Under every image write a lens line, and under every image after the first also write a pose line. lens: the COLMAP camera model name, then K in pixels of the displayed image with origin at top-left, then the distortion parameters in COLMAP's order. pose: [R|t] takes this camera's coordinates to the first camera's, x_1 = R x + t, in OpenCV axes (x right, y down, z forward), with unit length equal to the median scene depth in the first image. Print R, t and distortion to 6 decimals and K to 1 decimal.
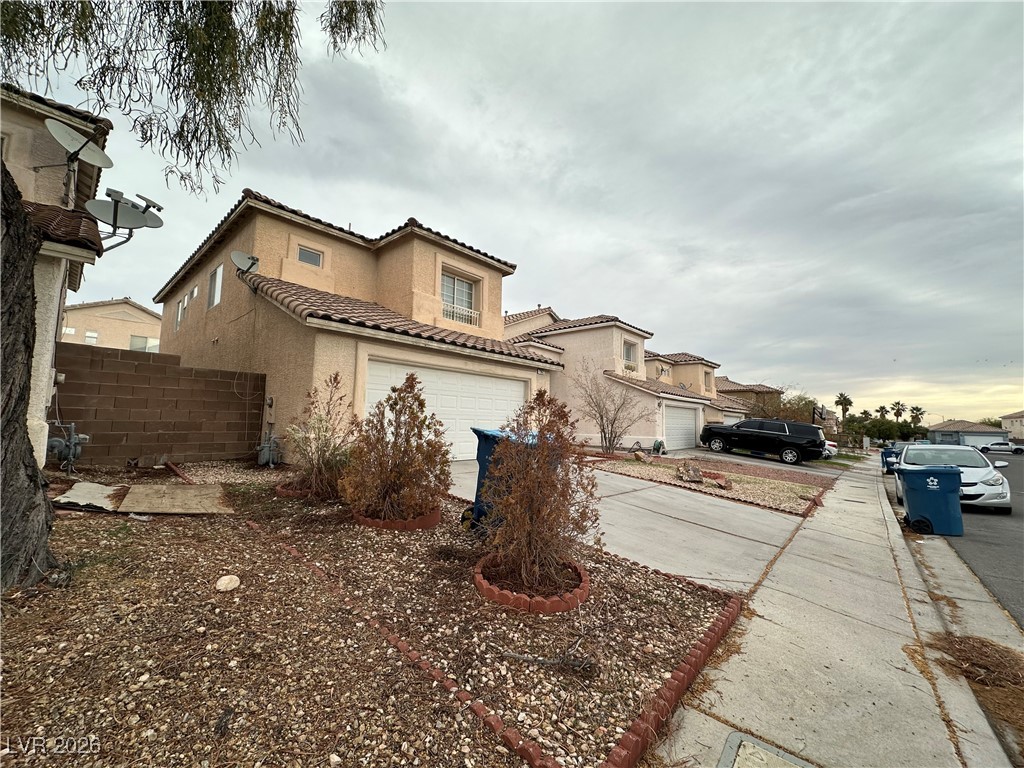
lens RADIAL K [[407.7, 0, 508.1], [0, 407.7, 377.8], [0, 0, 1]] dist [-0.003870, 0.000990]
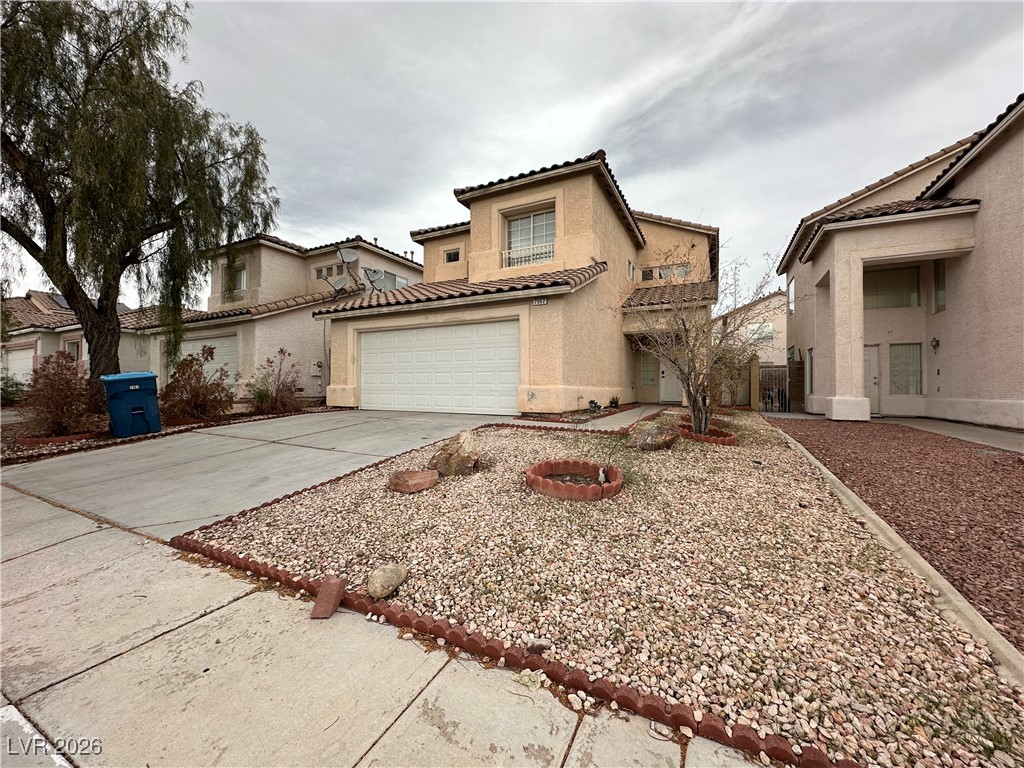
lens RADIAL K [[407.7, 0, 515.1], [0, 407.7, 387.0], [0, 0, 1]] dist [-0.003870, 0.000990]
pose [[0.259332, -0.023578, -0.965500, 0.763734], [0.106501, 0.994303, 0.004324, 0.128014], [0.959898, -0.103948, 0.260365, 0.748876]]
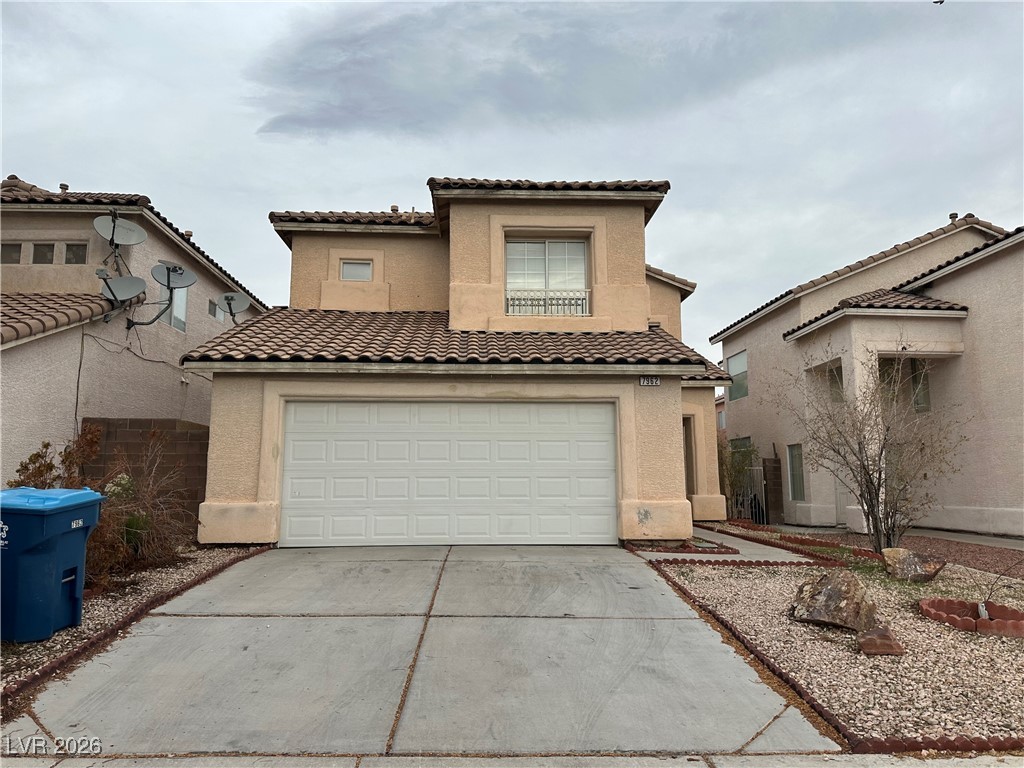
lens RADIAL K [[711.3, 0, 507.8], [0, 711.3, 391.2], [0, 0, 1]] dist [0.035902, -0.011844]
pose [[0.704281, -0.110269, -0.701305, 0.585403], [0.091737, 0.993717, -0.064120, 0.039250], [0.703969, -0.019177, 0.709972, 0.226468]]
